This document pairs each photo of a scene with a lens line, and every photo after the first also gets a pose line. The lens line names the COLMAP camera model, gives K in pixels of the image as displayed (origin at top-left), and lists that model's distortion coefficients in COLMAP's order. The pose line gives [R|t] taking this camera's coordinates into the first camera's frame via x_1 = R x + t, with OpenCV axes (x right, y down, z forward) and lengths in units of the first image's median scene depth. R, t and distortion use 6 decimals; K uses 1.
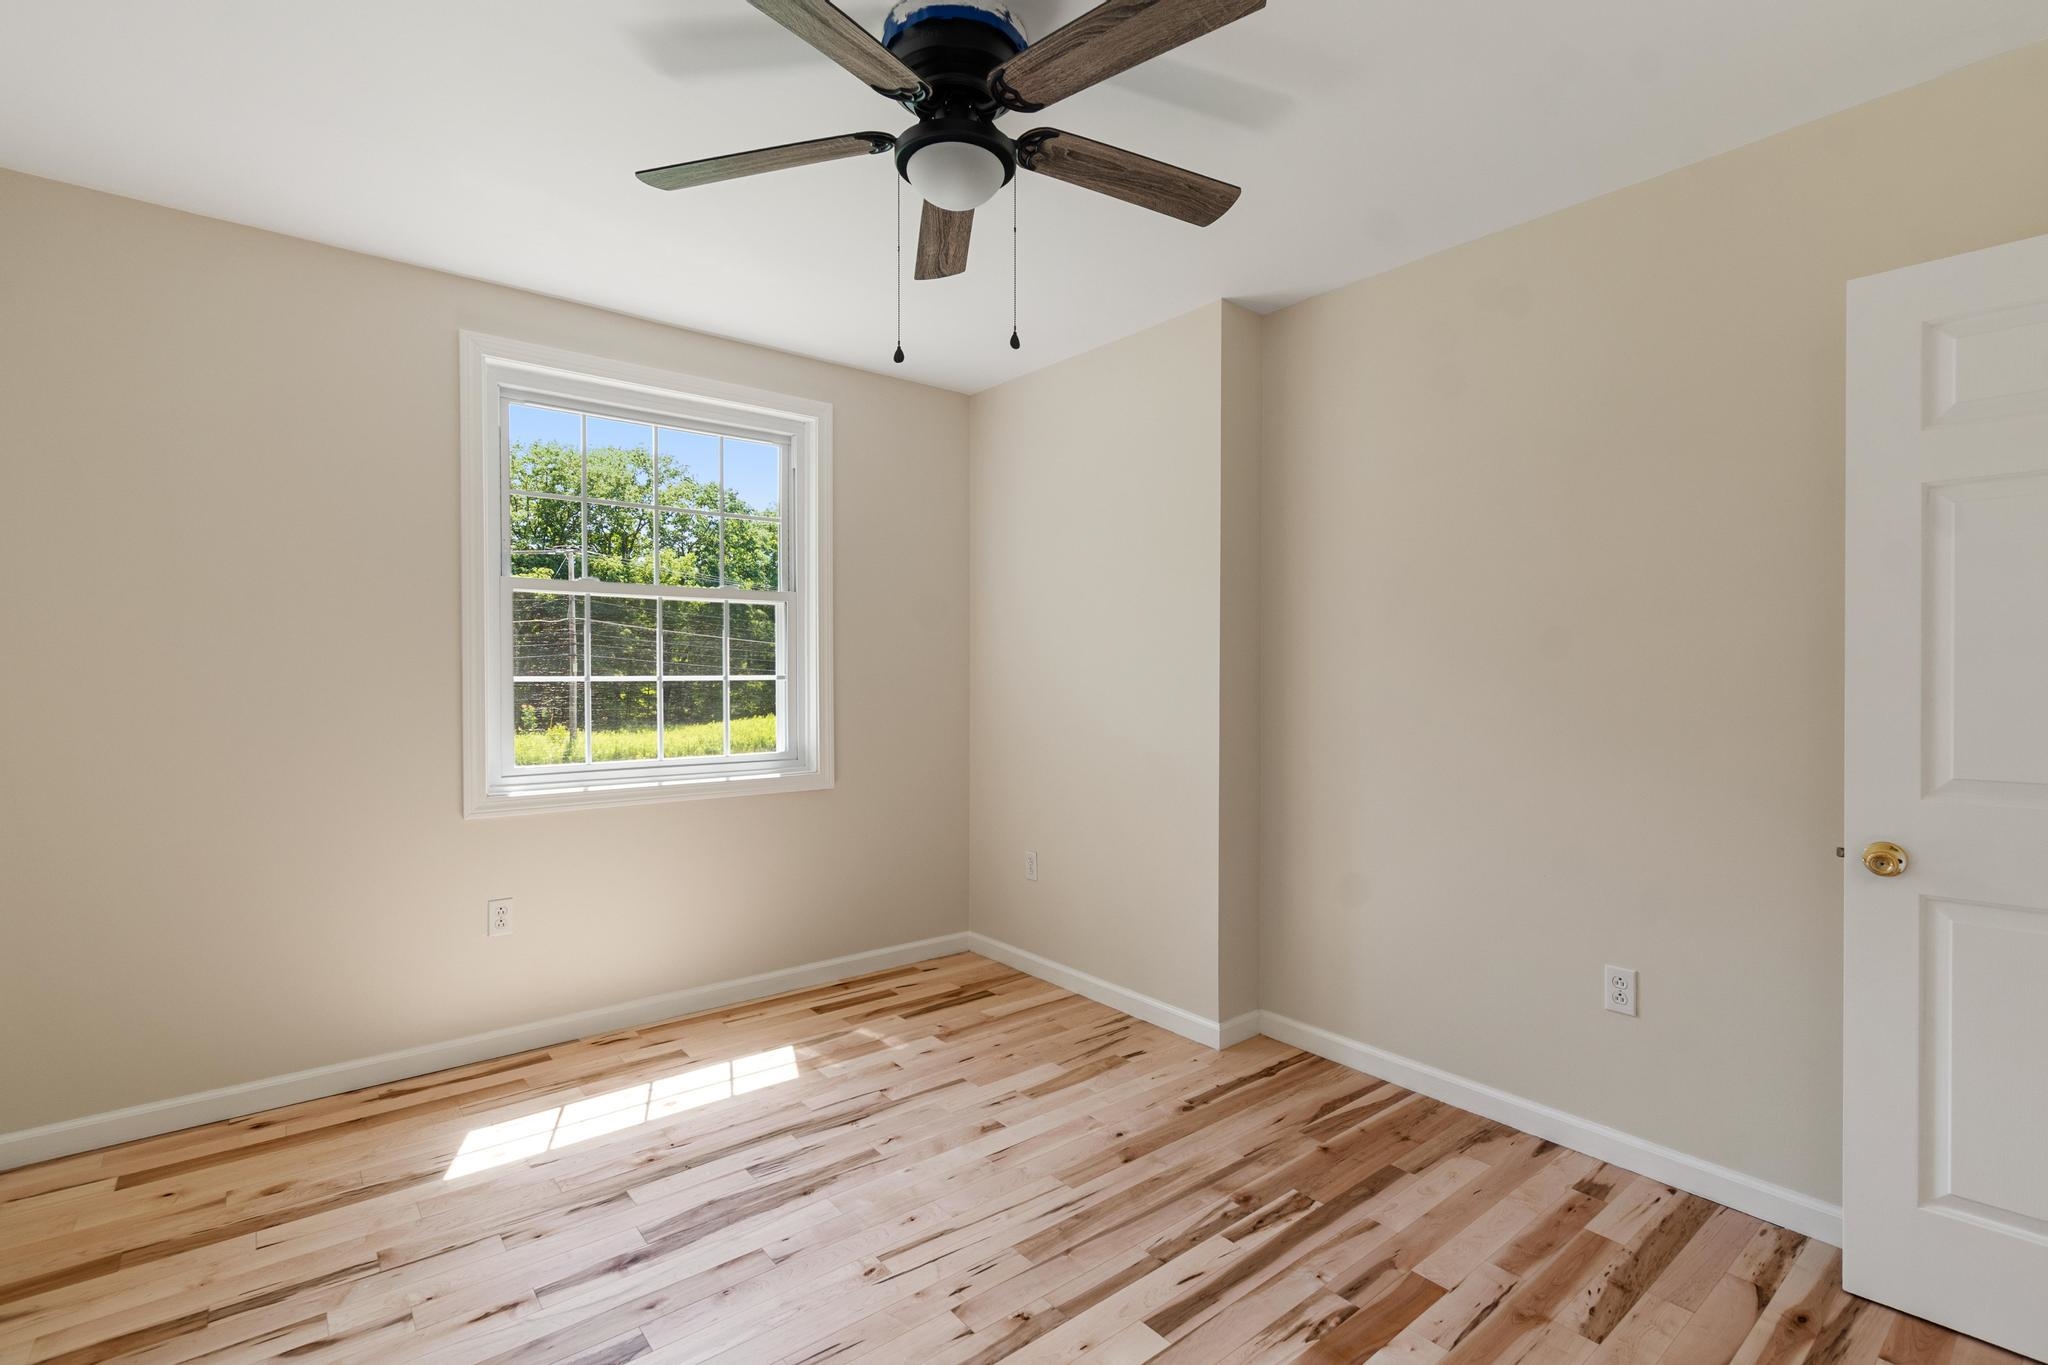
lens RADIAL K [[933.7, 0, 1051.2], [0, 933.7, 678.7], [0, 0, 1]] dist [0.001999, -0.000359]
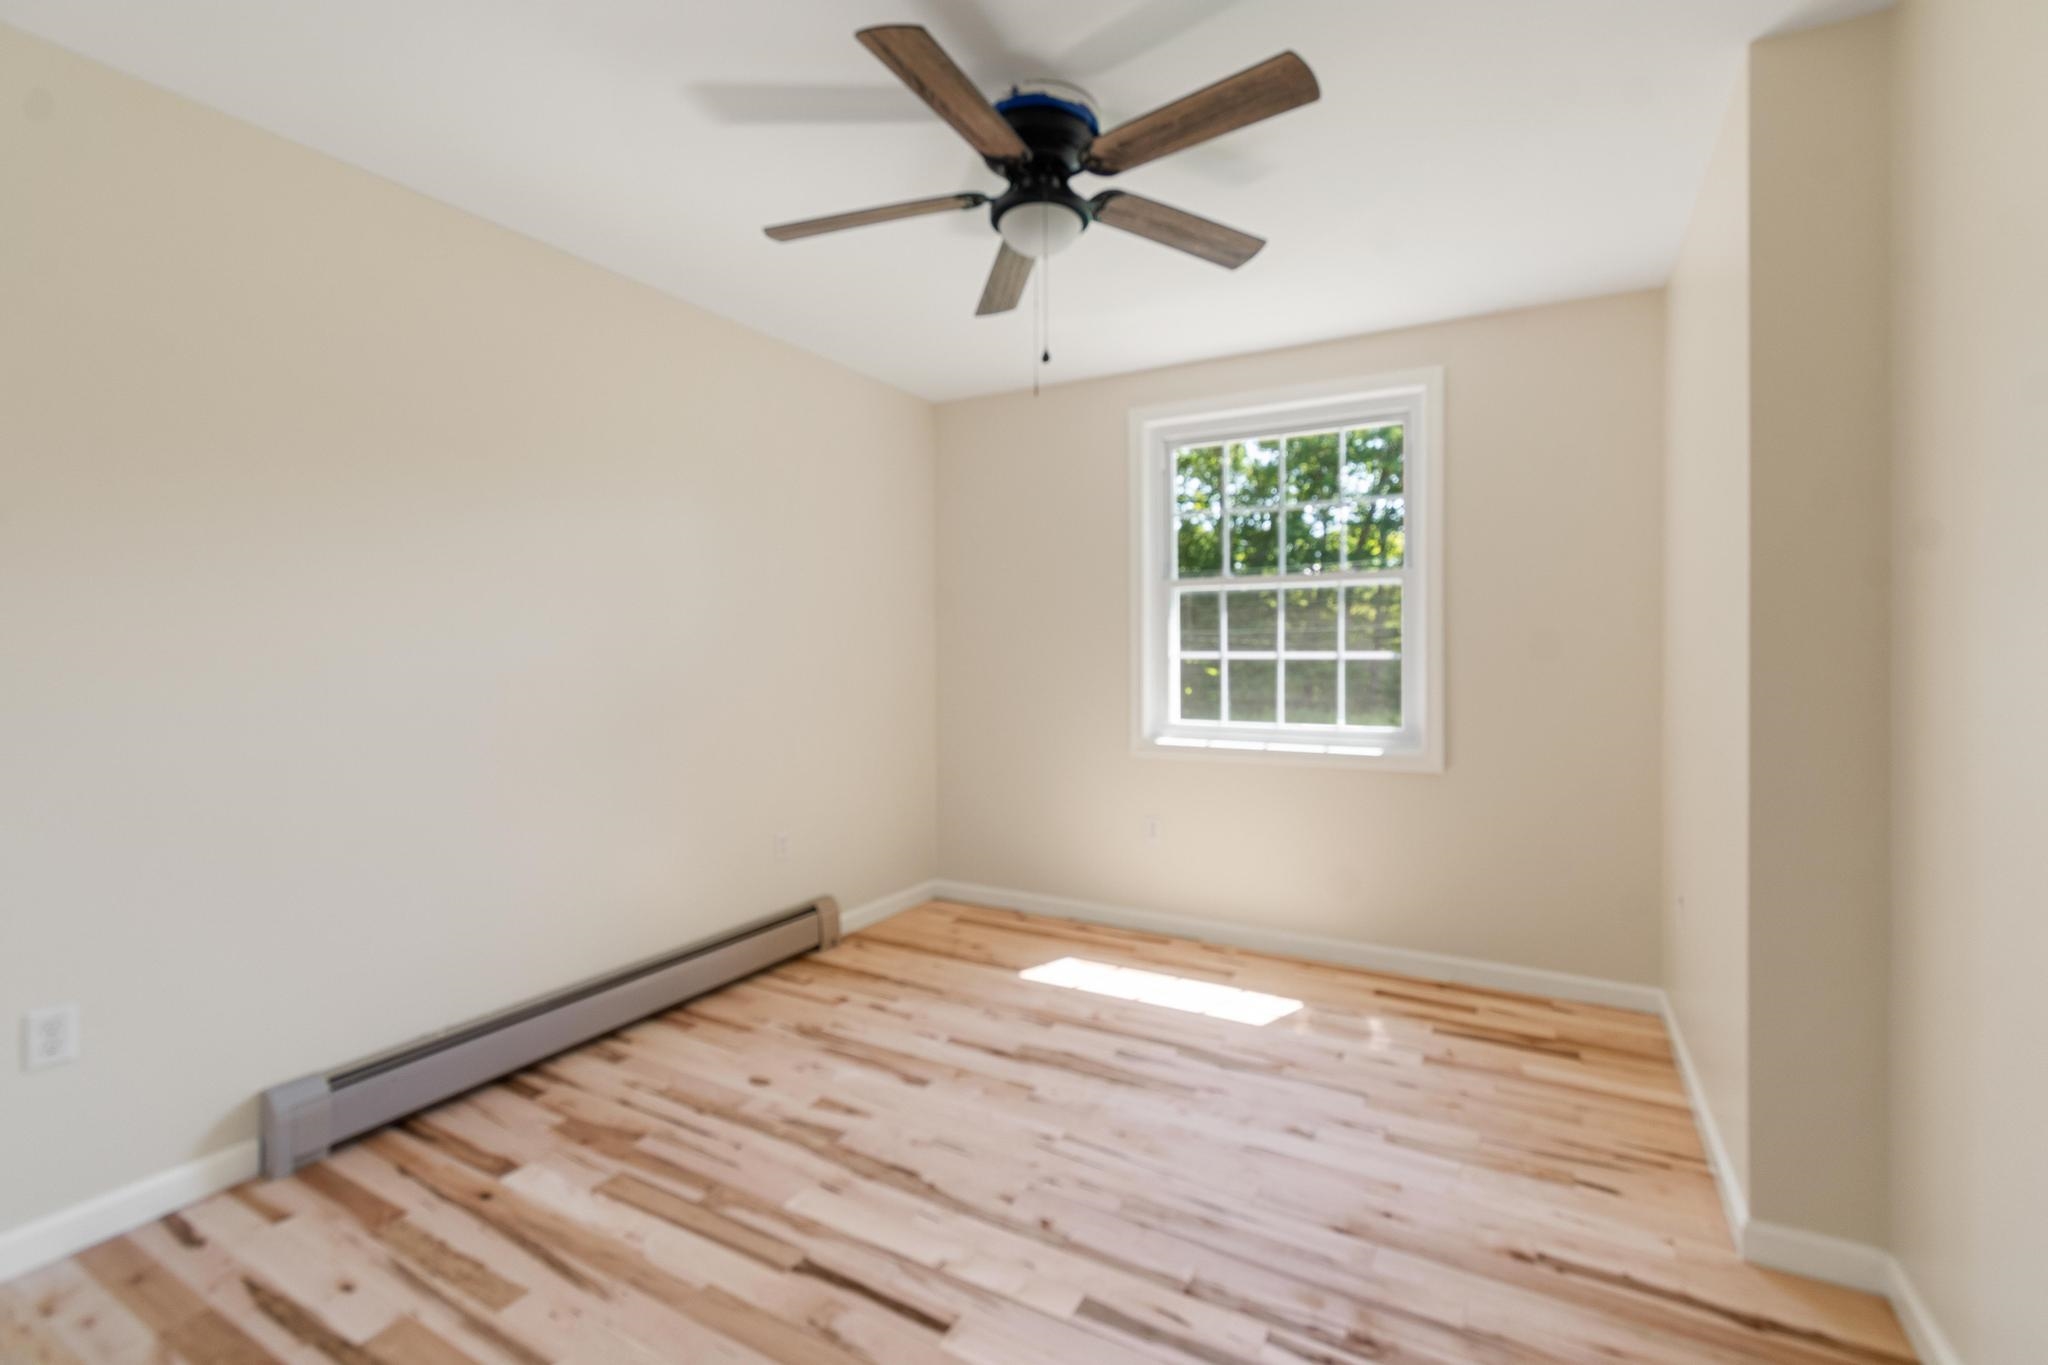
lens RADIAL K [[911.2, 0, 1023.3], [0, 911.2, 652.4], [0, 0, 1]] dist [0.000543, -0.000412]
pose [[0.356383, -0.000300, -0.934340, 0.593654], [-0.005318, 0.999983, -0.002349, 0.000148], [0.934325, 0.005806, 0.356376, 0.350602]]
